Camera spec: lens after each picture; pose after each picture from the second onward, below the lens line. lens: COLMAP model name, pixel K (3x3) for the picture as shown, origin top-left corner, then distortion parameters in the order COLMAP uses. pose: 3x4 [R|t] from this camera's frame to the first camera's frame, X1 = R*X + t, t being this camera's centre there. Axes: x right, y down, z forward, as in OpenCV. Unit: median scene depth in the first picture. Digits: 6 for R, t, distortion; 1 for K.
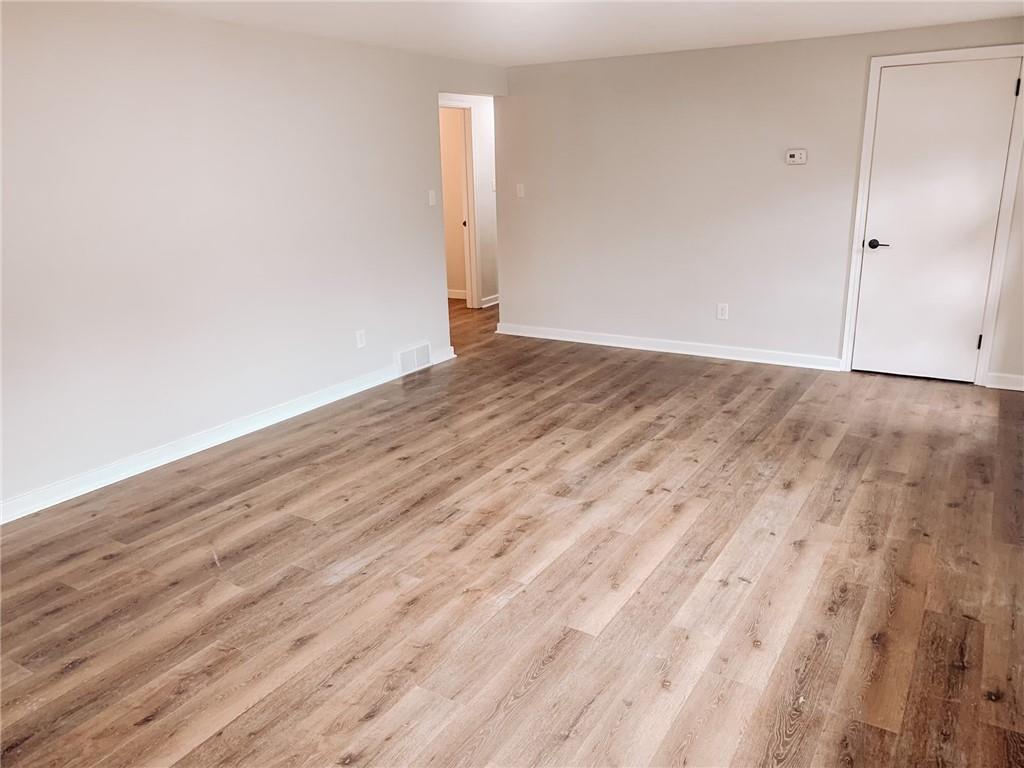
lens RADIAL K [[777.4, 0, 518.3], [0, 777.4, 389.3], [0, 0, 1]] dist [0.066448, -0.051793]
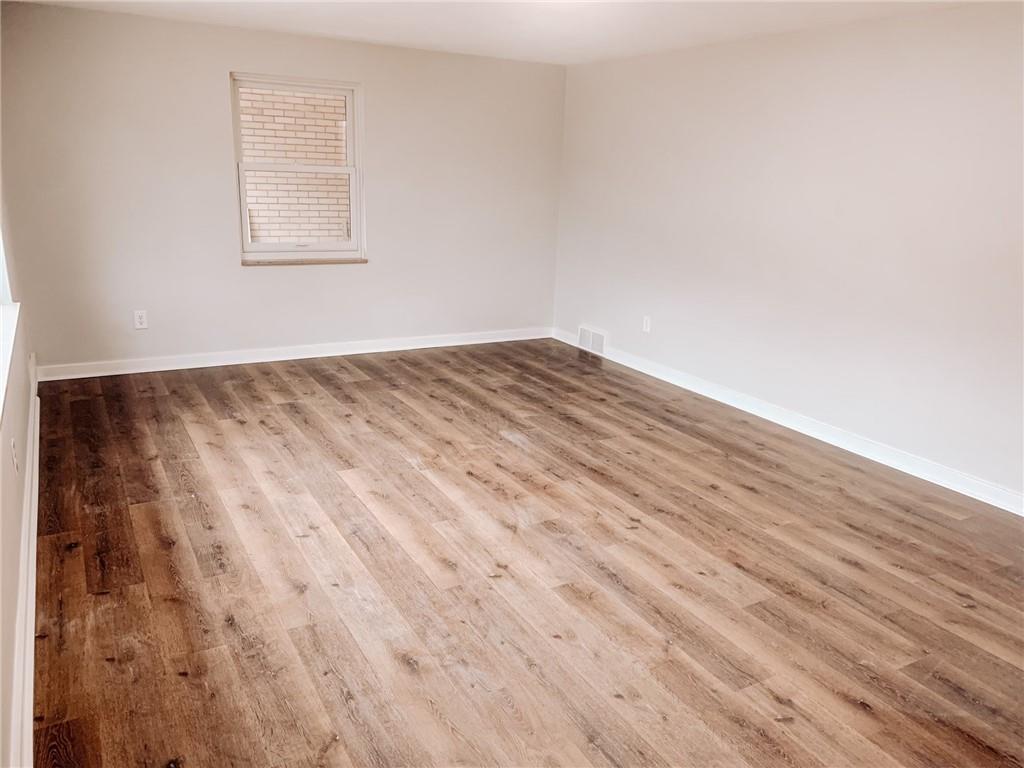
lens RADIAL K [[777.4, 0, 518.4], [0, 777.4, 386.8], [0, 0, 1]] dist [0.066448, -0.051793]
pose [[-0.484055, 0.241607, -0.841022, 0.787828], [-0.275598, 0.870116, 0.408587, -0.361776], [0.830504, 0.429563, -0.354597, 1.208829]]
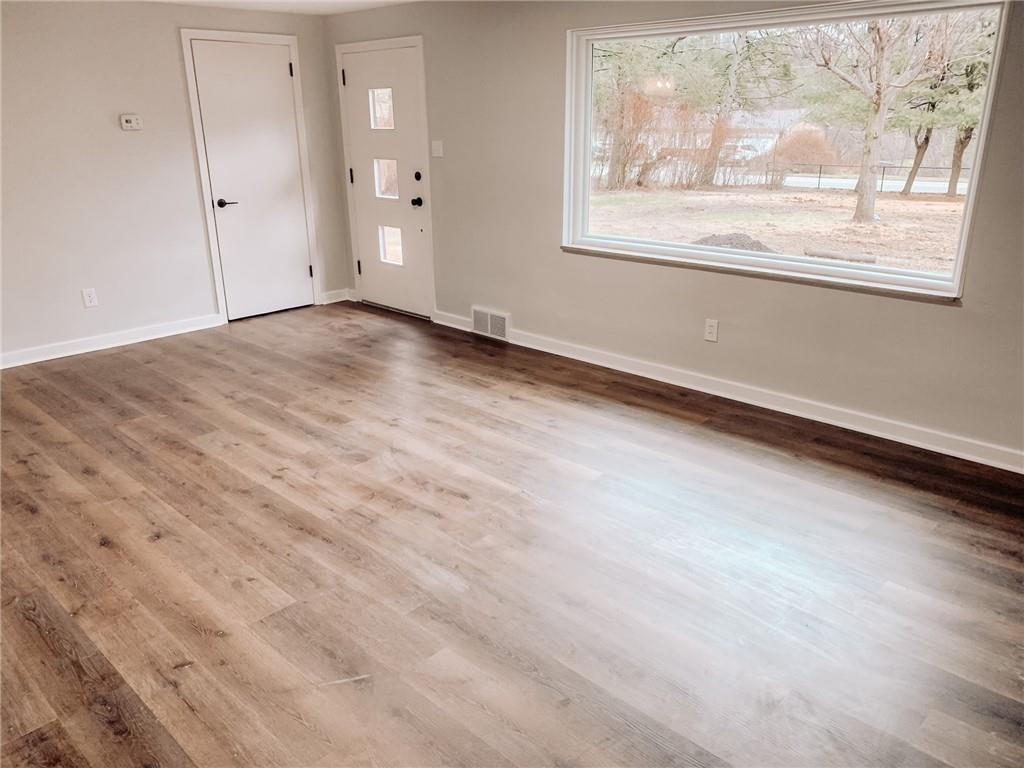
lens RADIAL K [[777.4, 0, 517.4], [0, 777.4, 377.2], [0, 0, 1]] dist [0.066448, -0.051793]
pose [[0.219635, -0.297344, 0.929165, -0.787419], [0.284511, 0.930542, 0.230532, -0.134902], [-0.933174, 0.213725, 0.288977, 0.498664]]
